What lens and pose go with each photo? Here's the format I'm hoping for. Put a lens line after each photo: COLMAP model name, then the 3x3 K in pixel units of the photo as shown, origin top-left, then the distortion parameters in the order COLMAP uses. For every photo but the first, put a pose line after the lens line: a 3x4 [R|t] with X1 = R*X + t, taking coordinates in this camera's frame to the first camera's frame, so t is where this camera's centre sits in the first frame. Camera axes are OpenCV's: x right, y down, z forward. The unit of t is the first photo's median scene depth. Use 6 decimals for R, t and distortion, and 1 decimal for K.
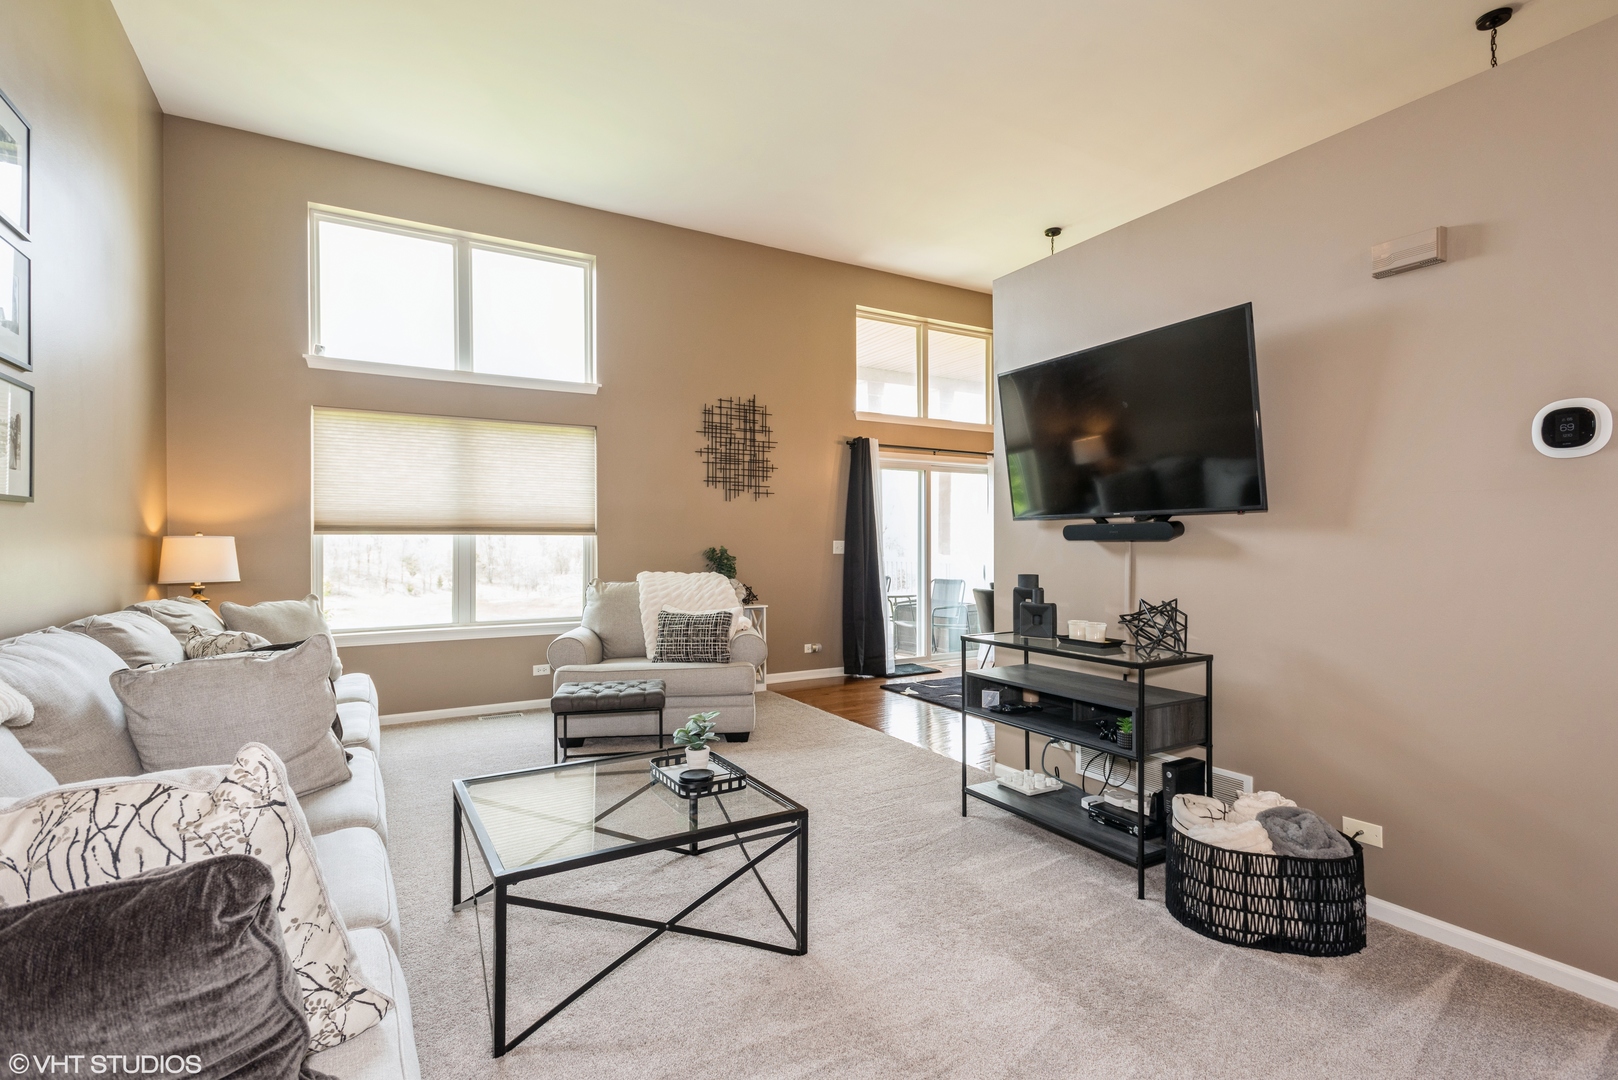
lens RADIAL K [[751.1, 0, 791.6], [0, 751.1, 546.3], [0, 0, 1]] dist [0.003551, -0.000141]
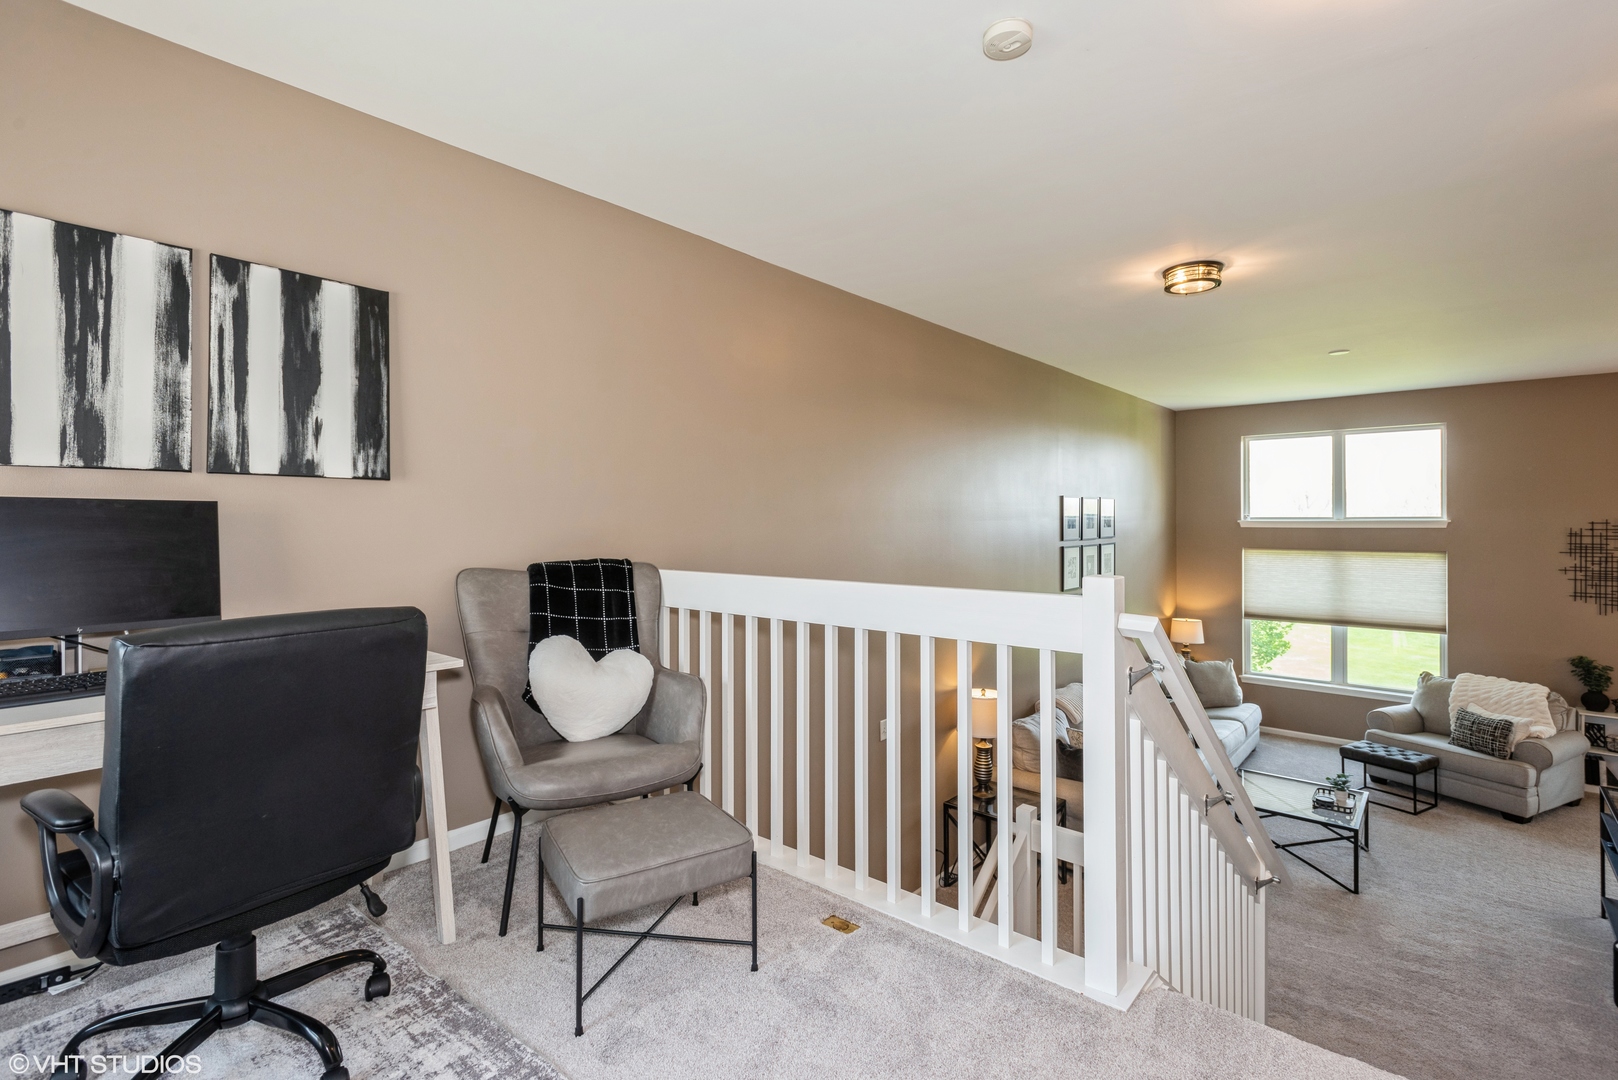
lens RADIAL K [[760.2, 0, 831.2], [0, 760.2, 519.3], [0, 0, 1]] dist [0.009427, -0.001072]
pose [[0.352983, 0.001570, -0.935628, 0.648221], [-0.001468, 0.999998, 0.001124, -0.229667], [0.935629, 0.000977, 0.352985, -0.509005]]
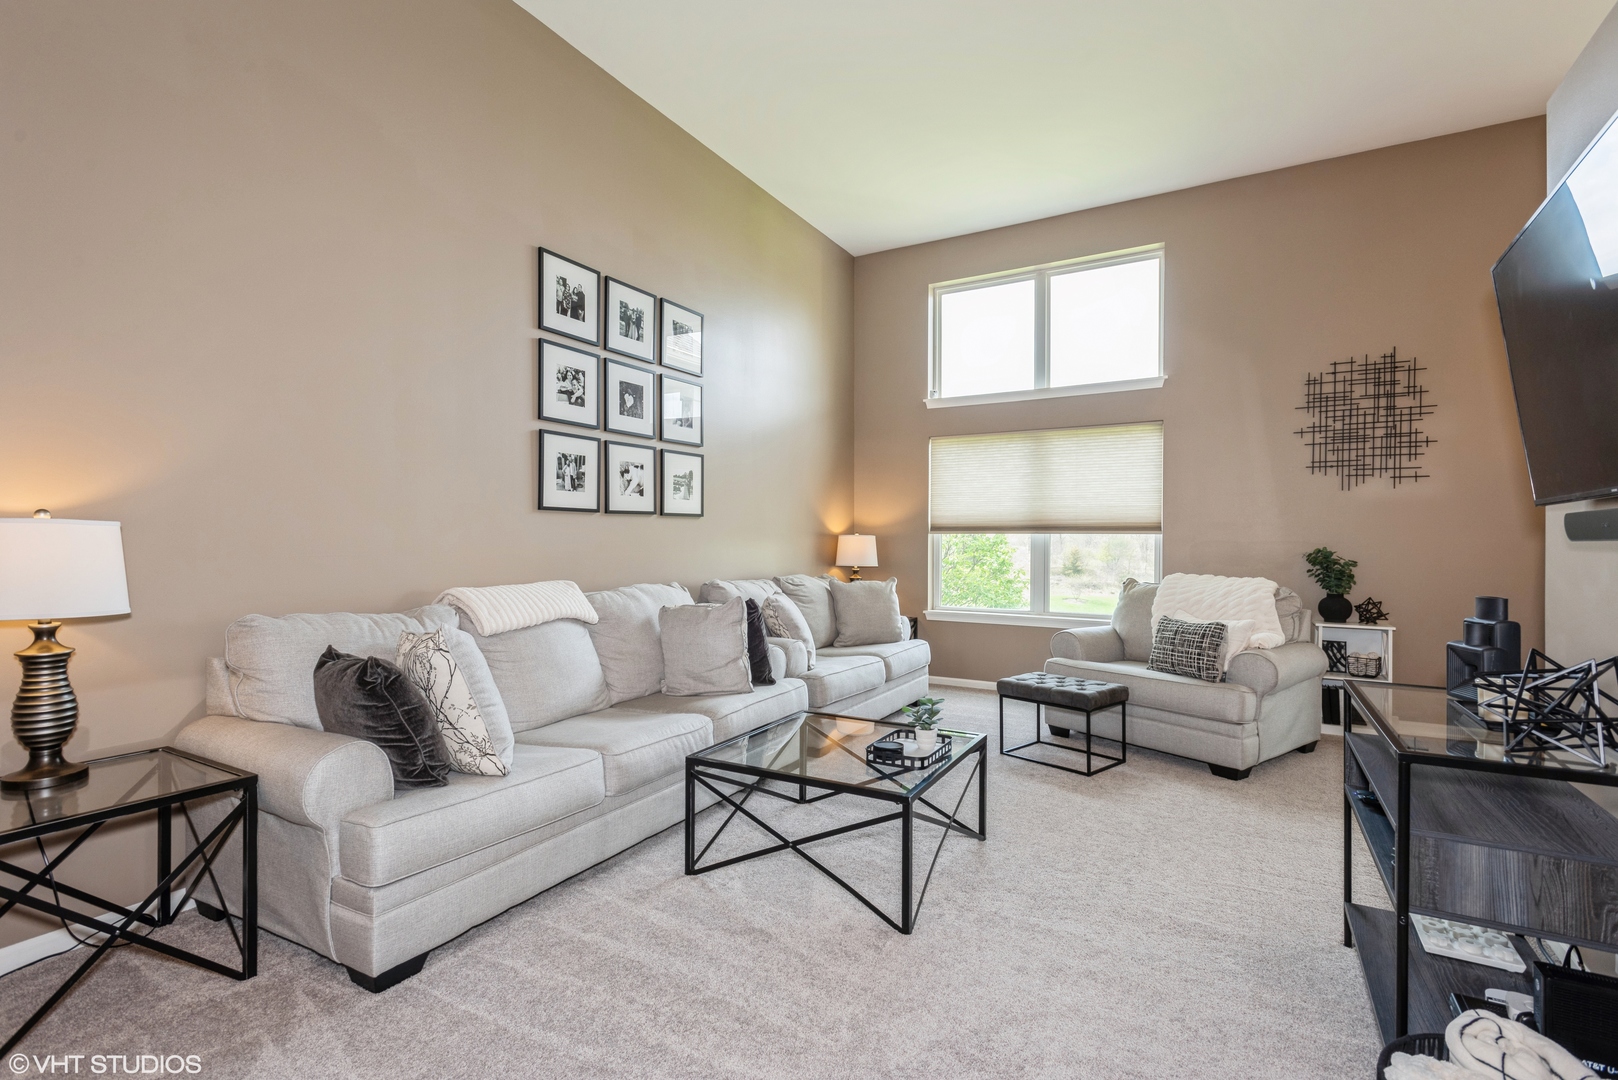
lens RADIAL K [[740.4, 0, 828.6], [0, 740.4, 541.2], [0, 0, 1]] dist [0.015592, 0.000025]
pose [[0.520838, 0.005922, -0.853635, 0.347851], [-0.010741, 0.999942, 0.000384, -0.001355], [0.853588, 0.008969, 0.520871, 0.151176]]
